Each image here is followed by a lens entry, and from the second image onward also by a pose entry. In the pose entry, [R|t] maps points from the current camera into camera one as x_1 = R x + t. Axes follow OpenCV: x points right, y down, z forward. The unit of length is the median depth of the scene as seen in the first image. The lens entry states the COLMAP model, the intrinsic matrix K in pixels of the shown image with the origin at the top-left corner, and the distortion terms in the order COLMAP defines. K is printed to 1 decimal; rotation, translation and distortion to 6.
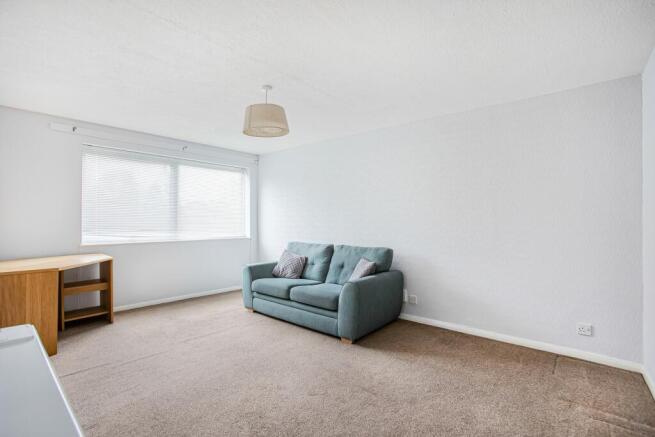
lens RADIAL K [[306.2, 0, 327.9], [0, 306.2, 221.5], [0, 0, 1]] dist [-0.004607, -0.000038]
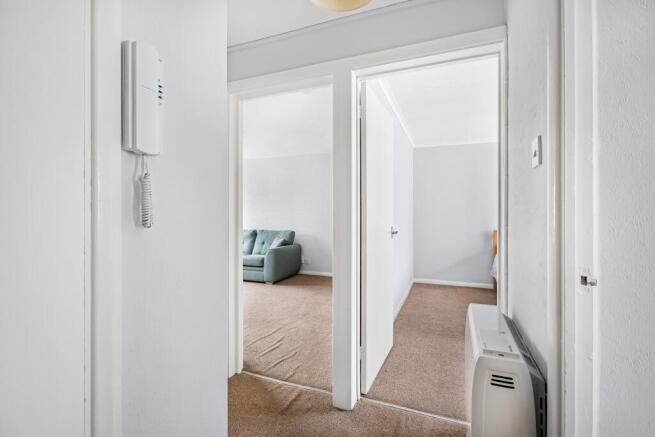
lens RADIAL K [[306.2, 0, 328.3], [0, 306.2, 216.8], [0, 0, 1]] dist [-0.004607, -0.000038]
pose [[0.949491, -0.010182, 0.313629, -0.133893], [0.008049, 0.999935, 0.008095, 0.001002], [-0.313691, -0.005162, 0.949511, -0.624414]]
